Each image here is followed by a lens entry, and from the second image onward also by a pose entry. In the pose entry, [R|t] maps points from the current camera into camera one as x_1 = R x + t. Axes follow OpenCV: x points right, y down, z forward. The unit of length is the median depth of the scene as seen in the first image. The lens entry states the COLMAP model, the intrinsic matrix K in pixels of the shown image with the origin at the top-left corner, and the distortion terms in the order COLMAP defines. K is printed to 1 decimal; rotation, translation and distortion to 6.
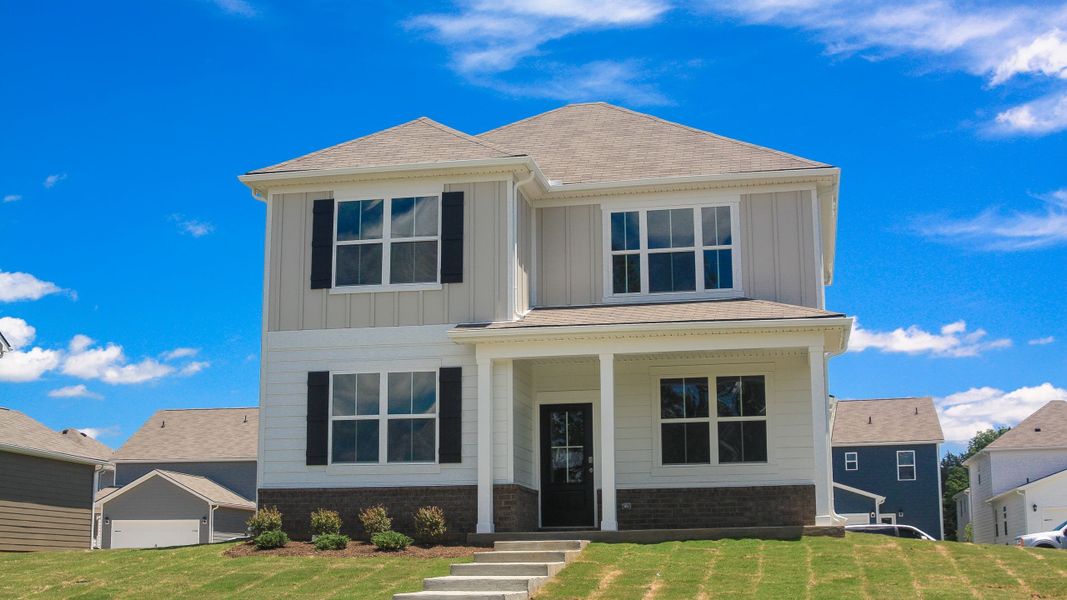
lens RADIAL K [[1463.1, 0, 540.7], [0, 1463.1, 296.8], [0, 0, 1]] dist [-0.140630, 0.000000]
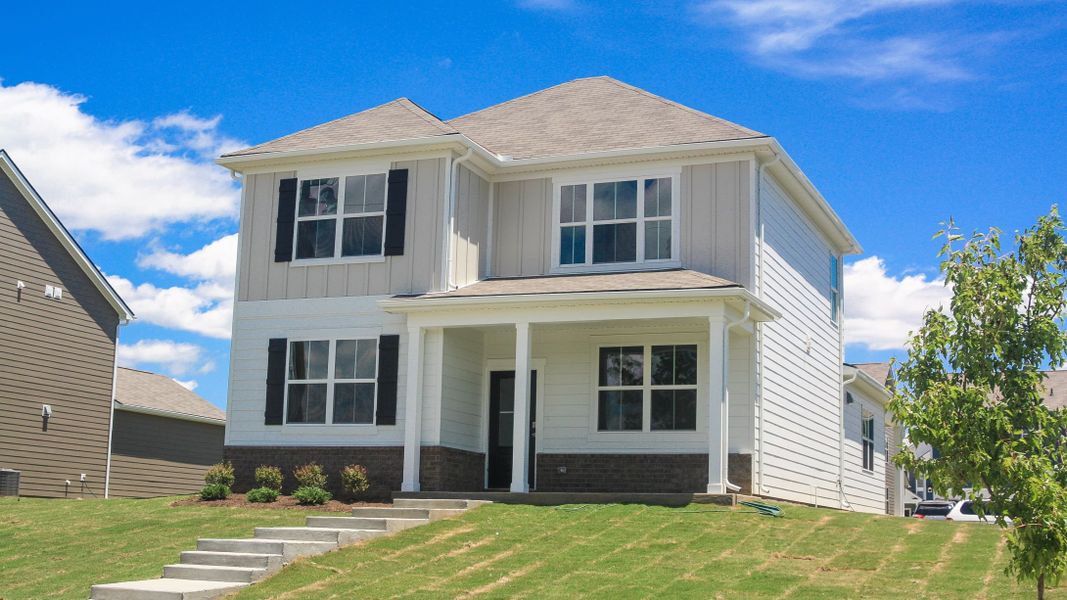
lens RADIAL K [[1463.1, 0, 538.4], [0, 1463.1, 298.7], [0, 0, 1]] dist [-0.140630, 0.000000]
pose [[0.978129, -0.001592, -0.207993, 0.256854], [0.004407, 0.999905, 0.013072, 0.008401], [0.207952, -0.013703, 0.978043, -0.011047]]
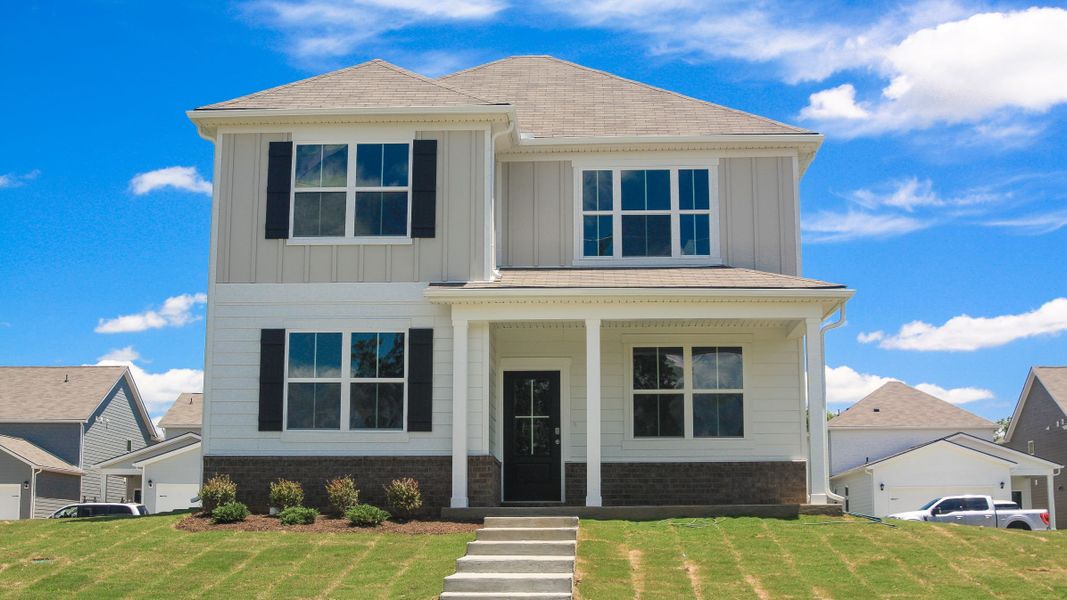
lens RADIAL K [[1463.1, 0, 541.3], [0, 1463.1, 301.5], [0, 0, 1]] dist [-0.140630, 0.000000]
pose [[0.987410, 0.032503, 0.154805, -0.127120], [-0.036134, 0.999133, 0.020700, 0.008903], [-0.153998, -0.026033, 0.987728, 0.071133]]
